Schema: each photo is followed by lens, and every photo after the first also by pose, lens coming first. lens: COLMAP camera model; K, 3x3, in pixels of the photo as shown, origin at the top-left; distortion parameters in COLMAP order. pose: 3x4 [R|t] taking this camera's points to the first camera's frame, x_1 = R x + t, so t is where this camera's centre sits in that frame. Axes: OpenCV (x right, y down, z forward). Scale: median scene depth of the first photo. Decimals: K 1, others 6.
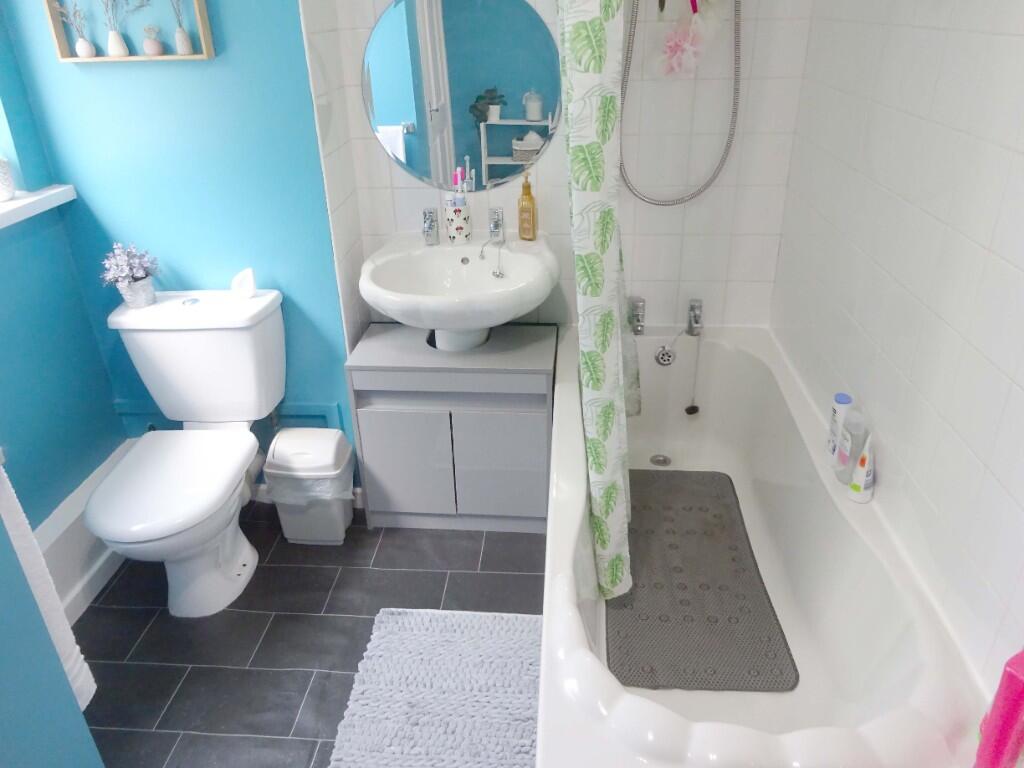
lens RADIAL K [[762.3, 0, 511.2], [0, 762.3, 385.6], [0, 0, 1]] dist [0.007610, -0.005101]
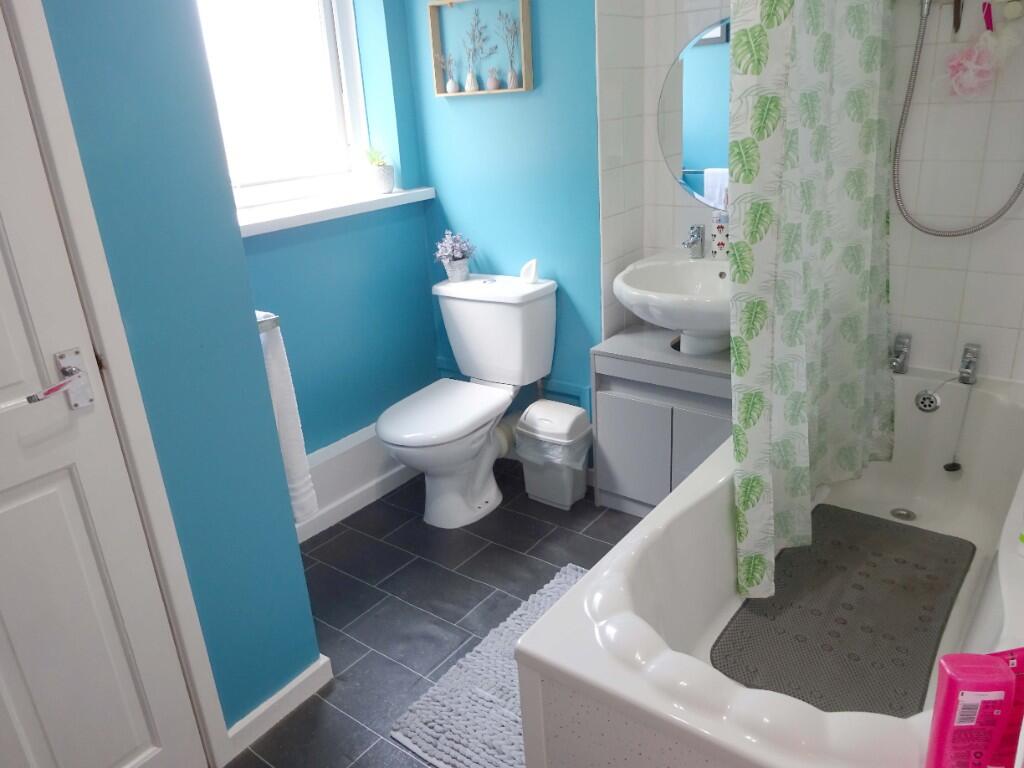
lens RADIAL K [[762.3, 0, 511.2], [0, 762.3, 385.6], [0, 0, 1]] dist [0.007610, -0.005101]
pose [[0.840469, 0.168991, -0.514834, 0.283205], [-0.212133, 0.976904, -0.025645, 0.081534], [0.498609, 0.130767, 0.856906, -0.038844]]
